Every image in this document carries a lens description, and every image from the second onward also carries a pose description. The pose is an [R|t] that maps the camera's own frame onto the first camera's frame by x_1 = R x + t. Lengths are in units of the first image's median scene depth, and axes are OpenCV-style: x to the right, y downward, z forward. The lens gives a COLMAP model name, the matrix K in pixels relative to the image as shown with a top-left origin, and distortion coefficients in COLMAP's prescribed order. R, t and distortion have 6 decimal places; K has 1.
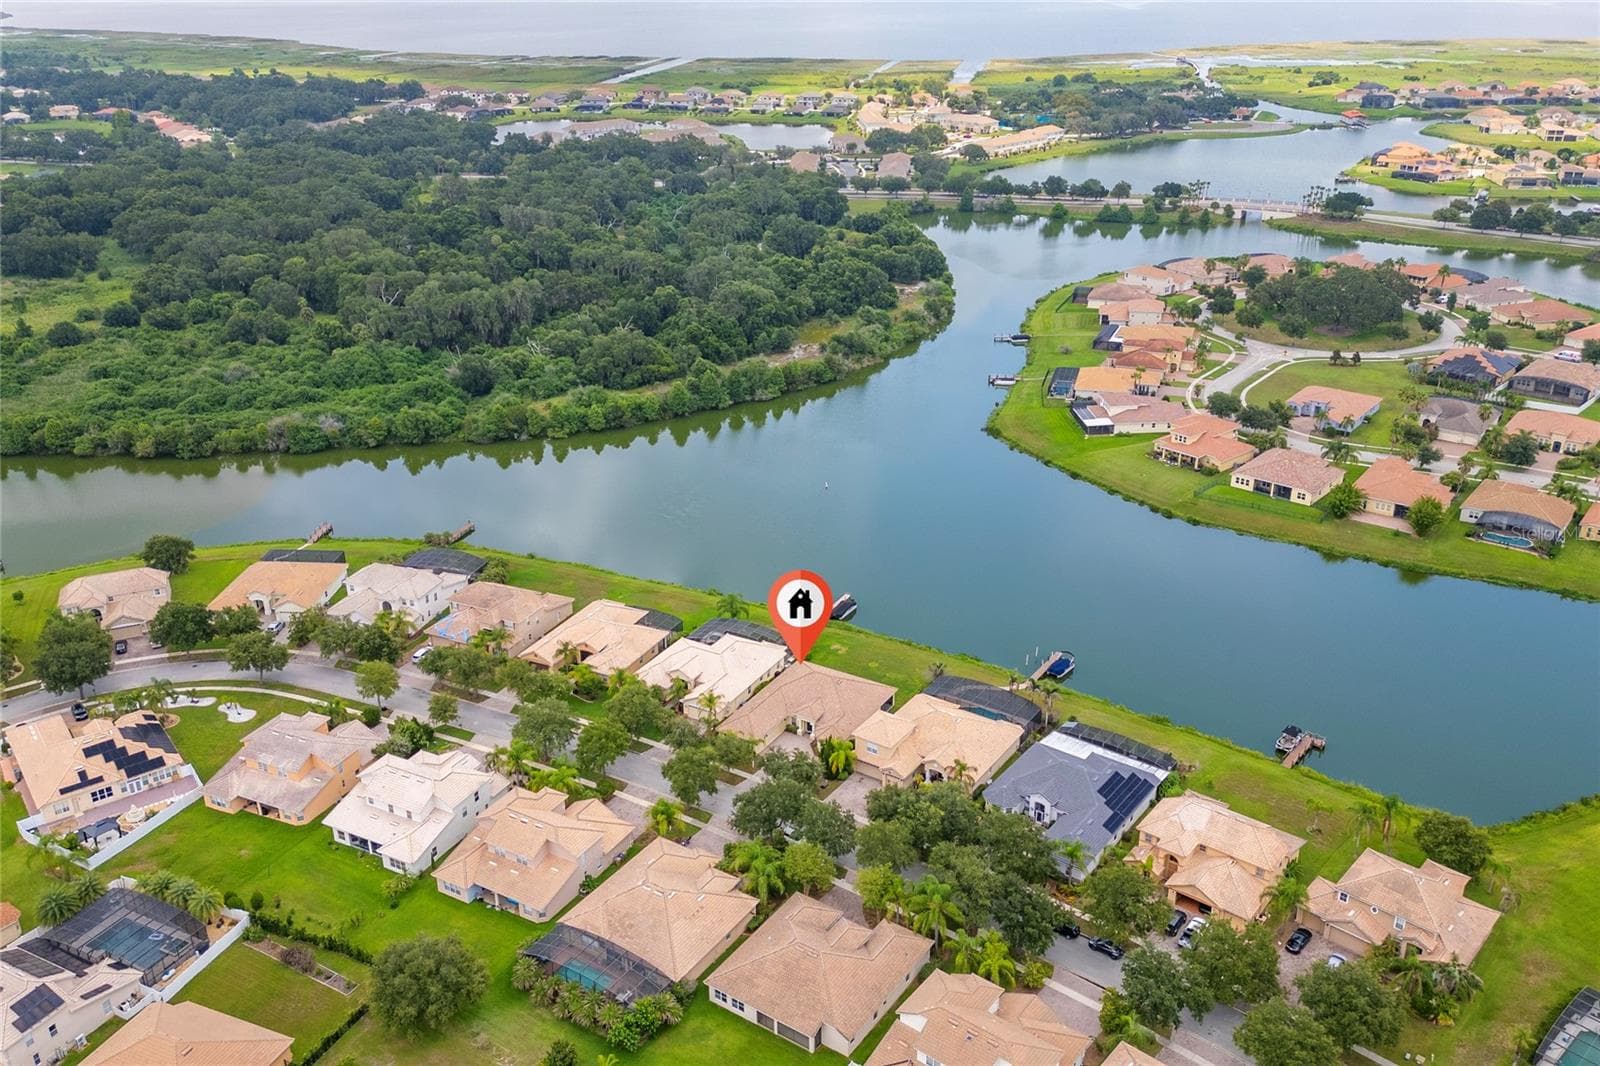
lens RADIAL K [[1259.0, 0, 800.0], [0, 1259.0, 533.0], [0, 0, 1]] dist [0.070597, -0.077094]
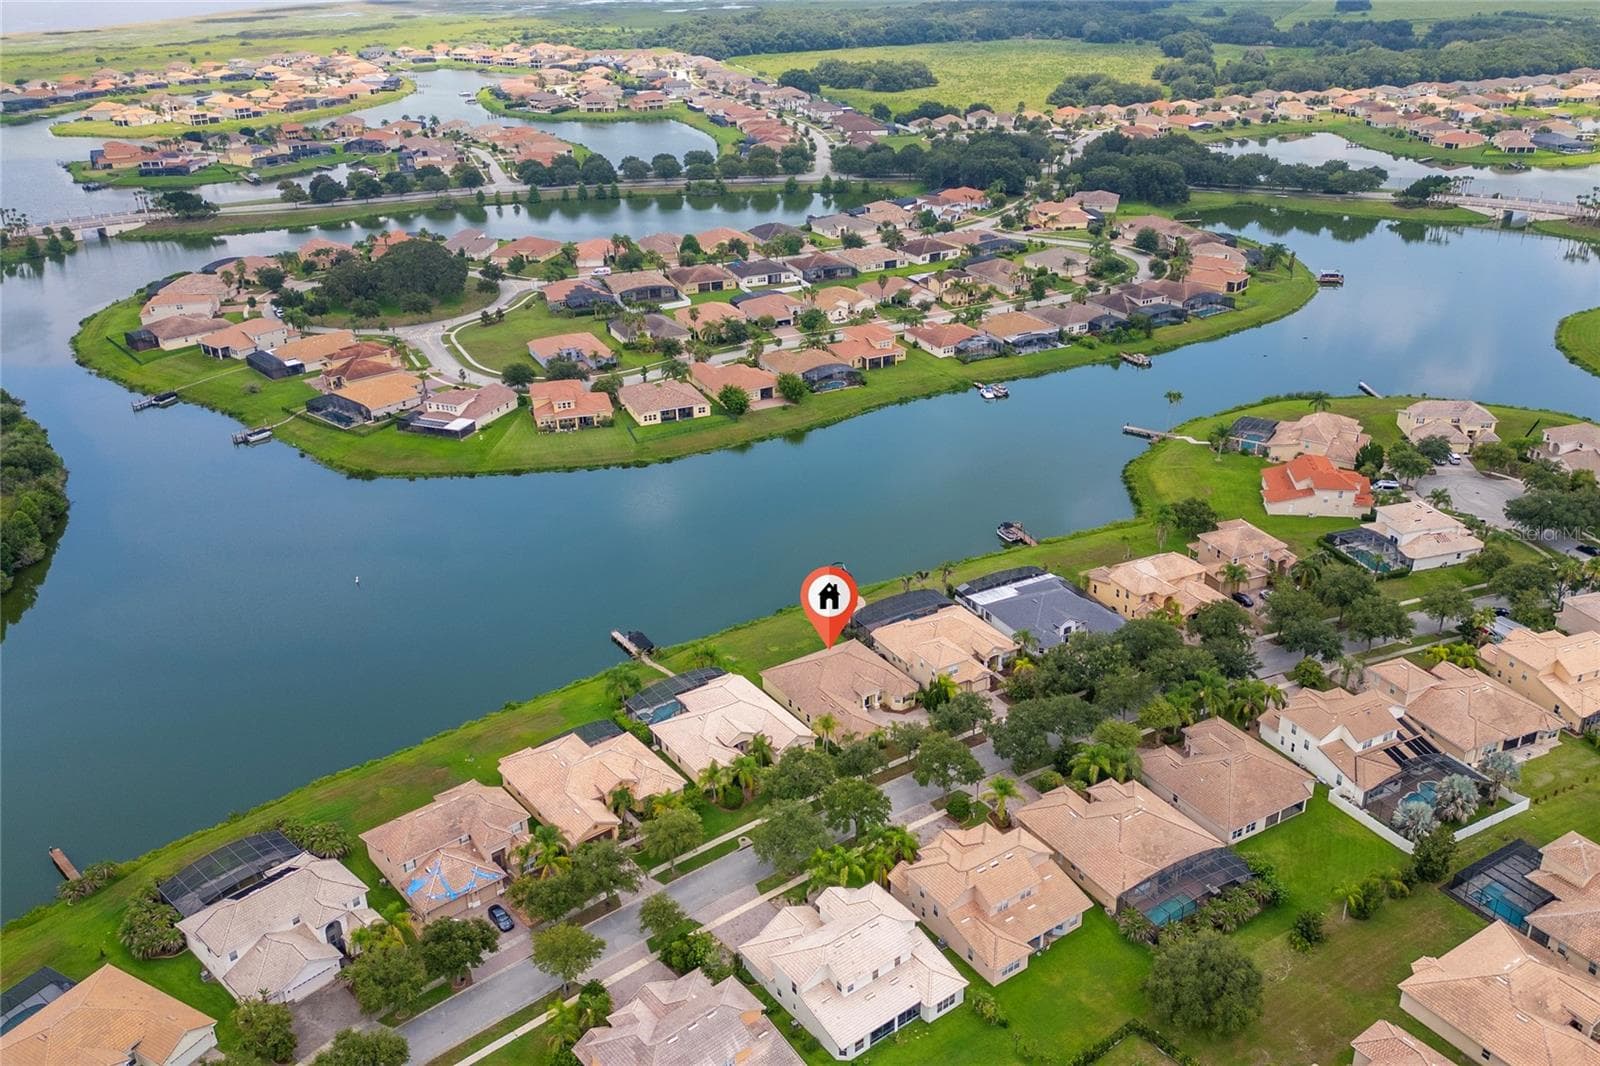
lens RADIAL K [[1259.0, 0, 800.0], [0, 1259.0, 533.0], [0, 0, 1]] dist [0.070597, -0.077094]
pose [[0.448804, -0.385795, 0.806063, -0.545410], [0.382861, 0.898043, 0.216647, -0.145071], [-0.807461, 0.211378, 0.550751, 0.317025]]
